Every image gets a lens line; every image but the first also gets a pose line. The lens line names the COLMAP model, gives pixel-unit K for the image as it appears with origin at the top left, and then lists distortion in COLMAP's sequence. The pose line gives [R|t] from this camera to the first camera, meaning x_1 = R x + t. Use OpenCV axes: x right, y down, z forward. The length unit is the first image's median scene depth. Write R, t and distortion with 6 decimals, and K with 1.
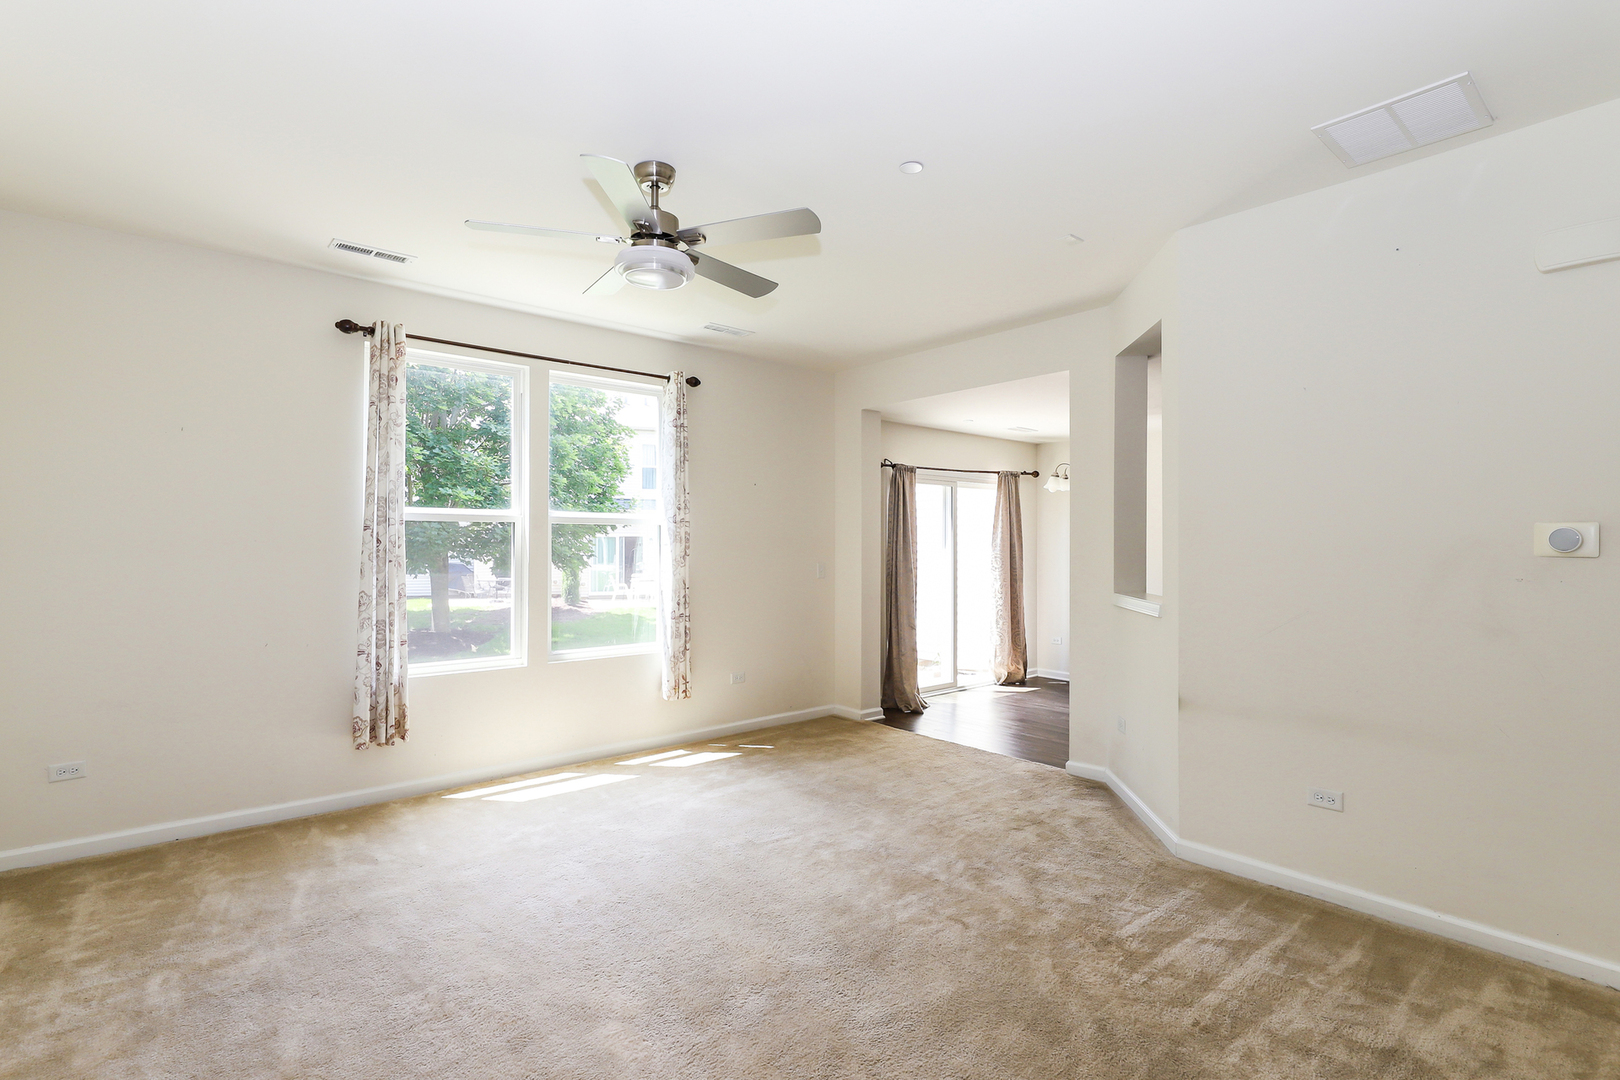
lens RADIAL K [[780.2, 0, 809.3], [0, 780.2, 542.0], [0, 0, 1]] dist [0.001241, -0.001709]
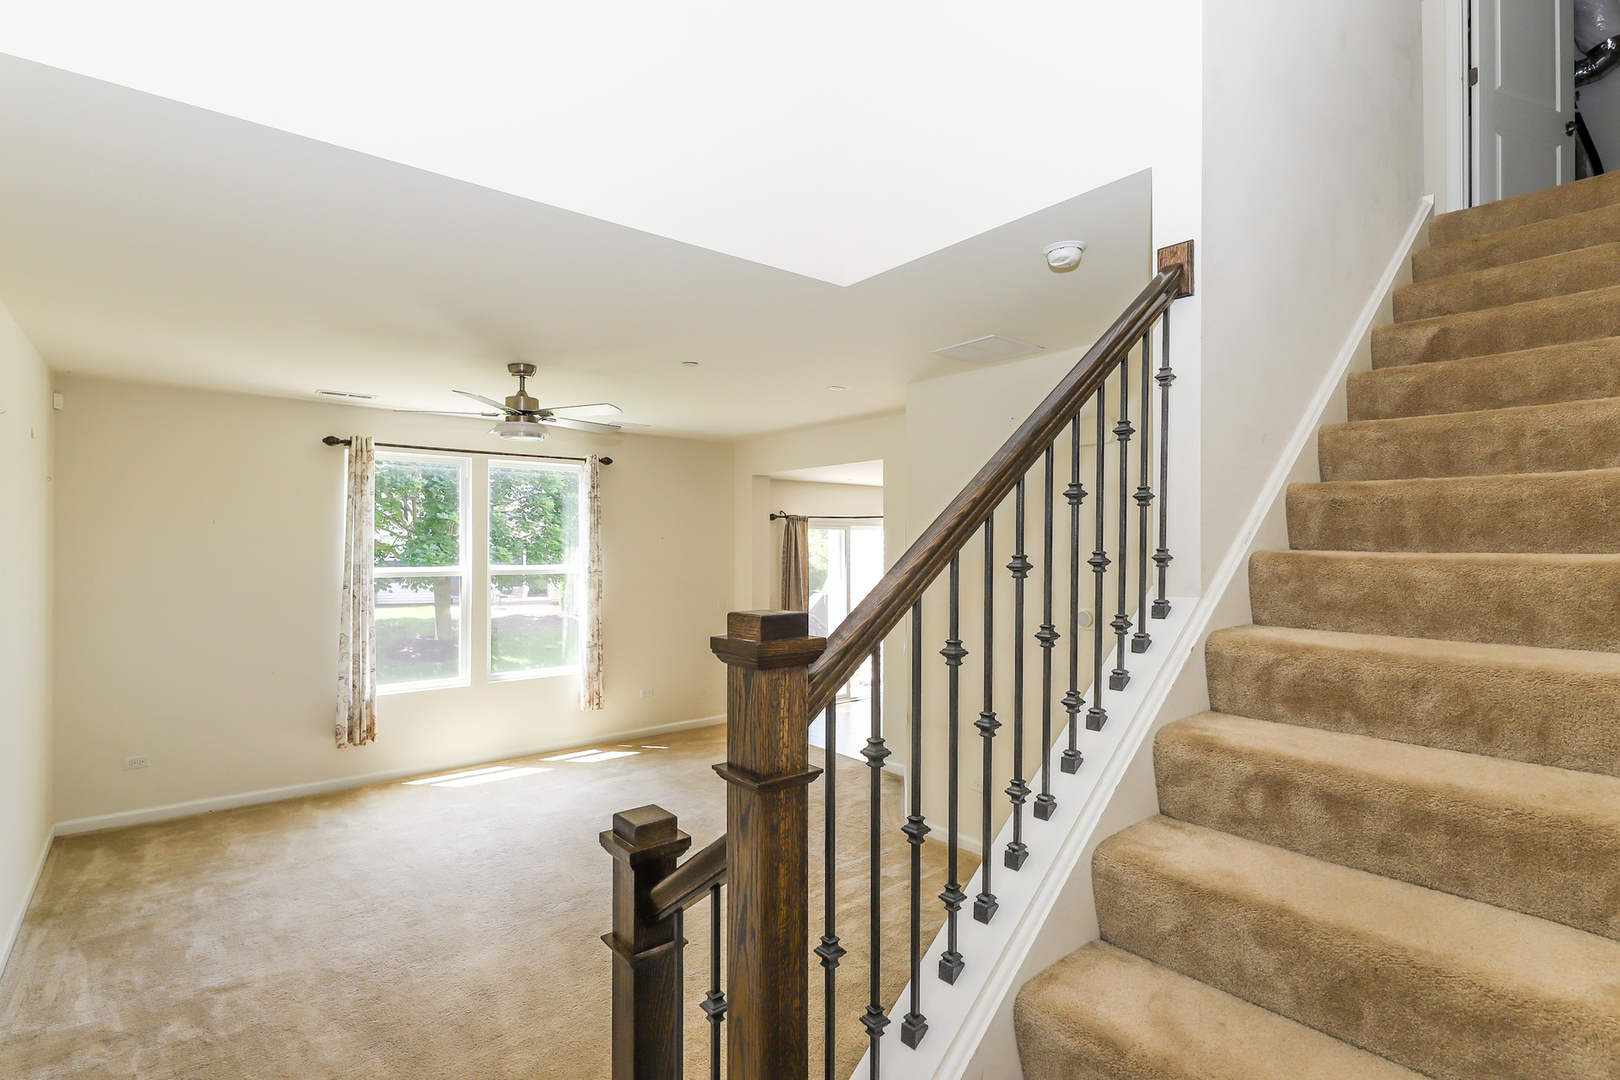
lens RADIAL K [[780.2, 0, 809.3], [0, 780.2, 542.0], [0, 0, 1]] dist [0.001241, -0.001709]
pose [[0.999771, -0.000414, -0.021413, 0.277445], [0.000427, 1.000000, 0.000594, -0.097326], [0.021412, -0.000603, 0.999771, -0.354825]]
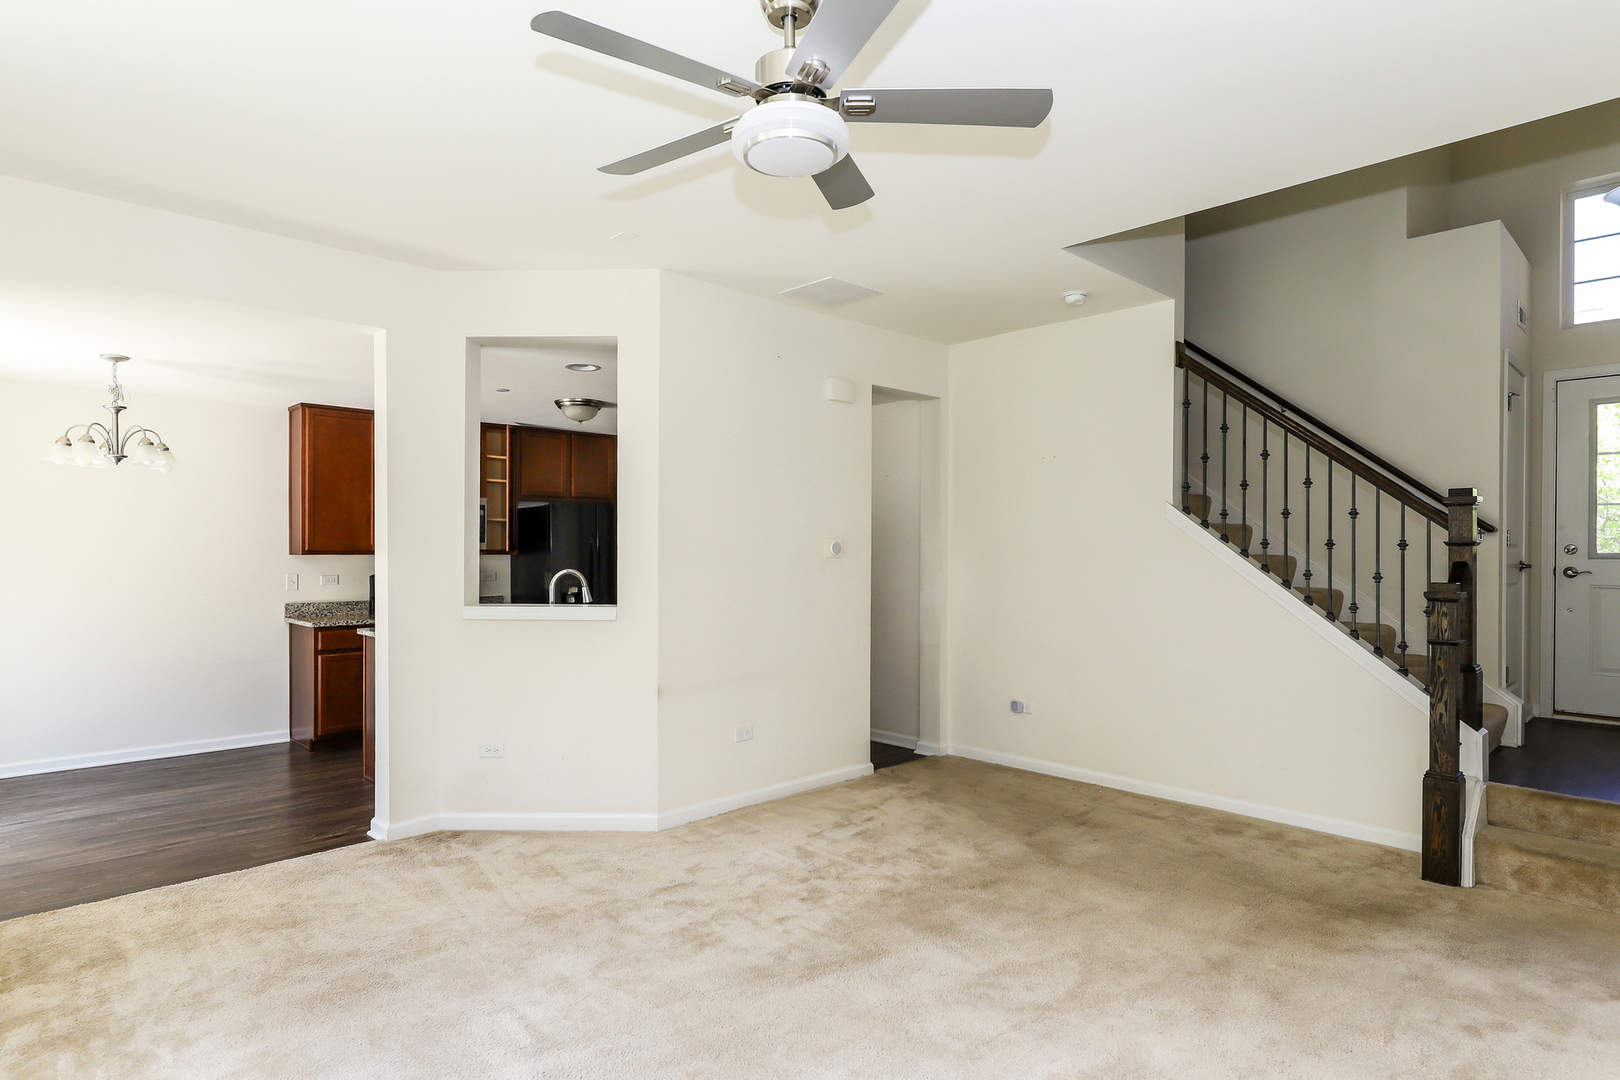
lens RADIAL K [[893.2, 0, 810.6], [0, 893.2, 556.6], [0, 0, 1]] dist [0.000320, 0.000578]
pose [[-0.058209, -0.010523, 0.998249, -0.699084], [-0.000255, 0.999945, 0.010526, -0.000636], [-0.998304, 0.000358, -0.058208, 0.740203]]
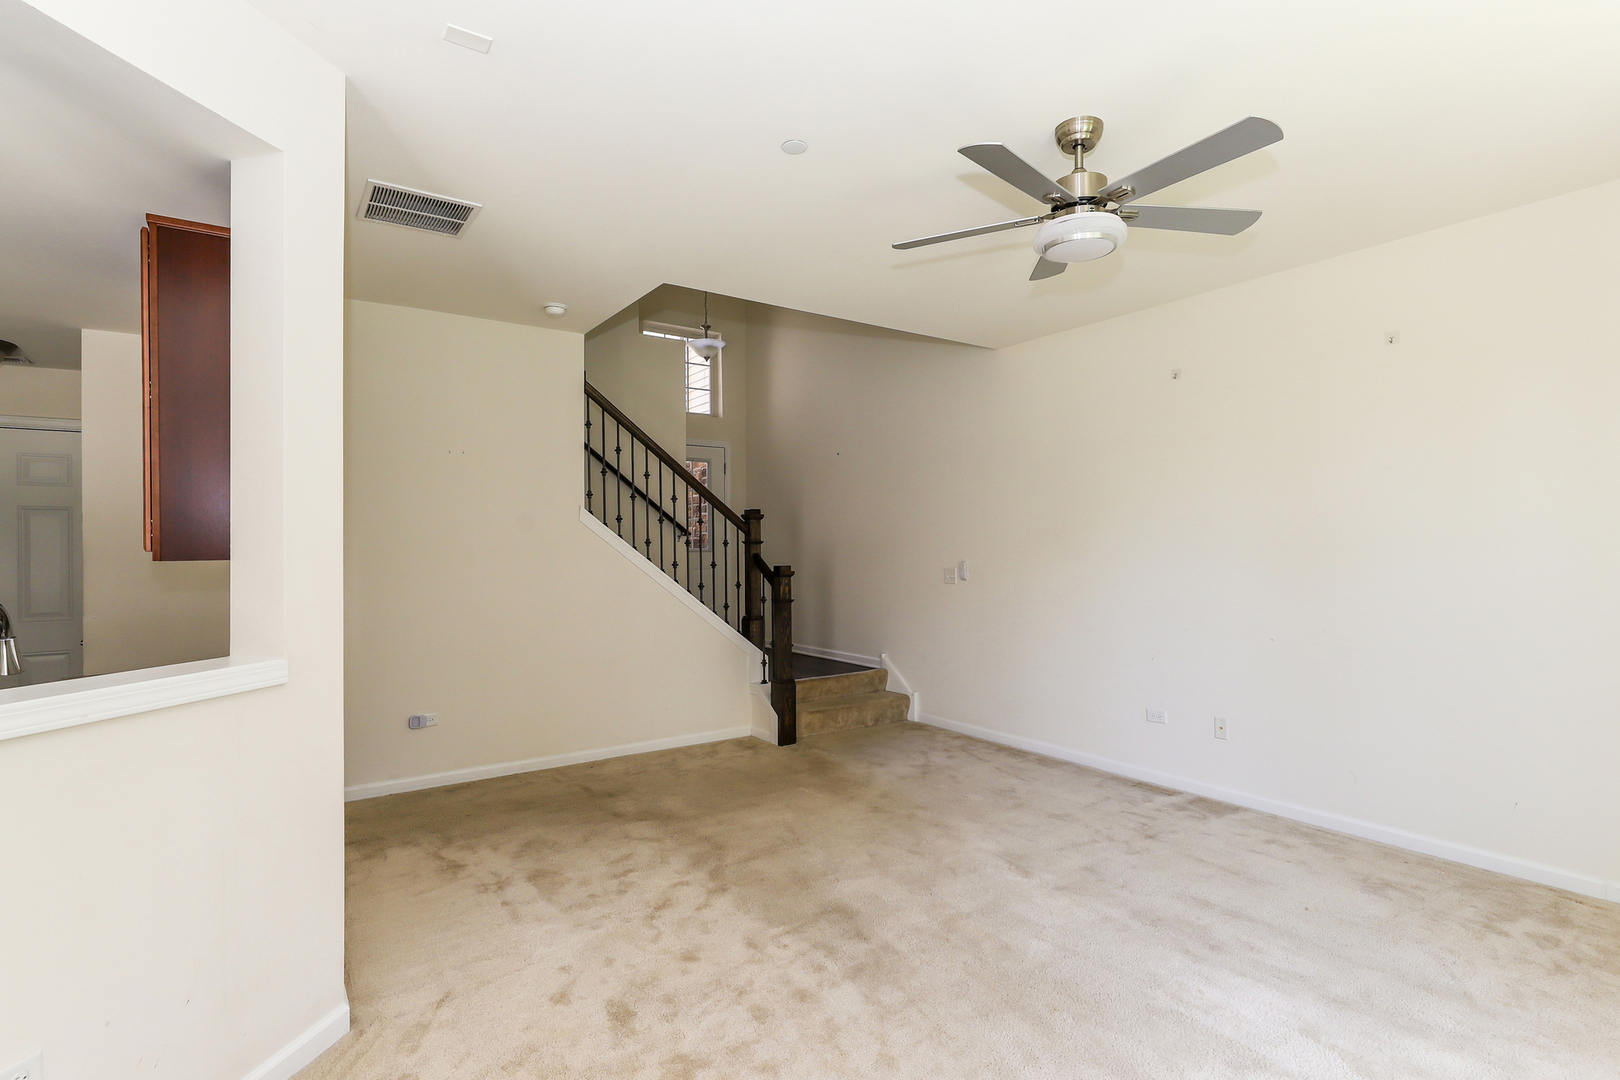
lens RADIAL K [[780.2, 0, 809.3], [0, 780.2, 542.0], [0, 0, 1]] dist [0.001241, -0.001709]
pose [[-0.994988, 0.003437, 0.099937, 0.017768], [0.003193, 0.999992, -0.002608, -0.001825], [-0.099945, -0.002276, -0.994990, 1.389955]]
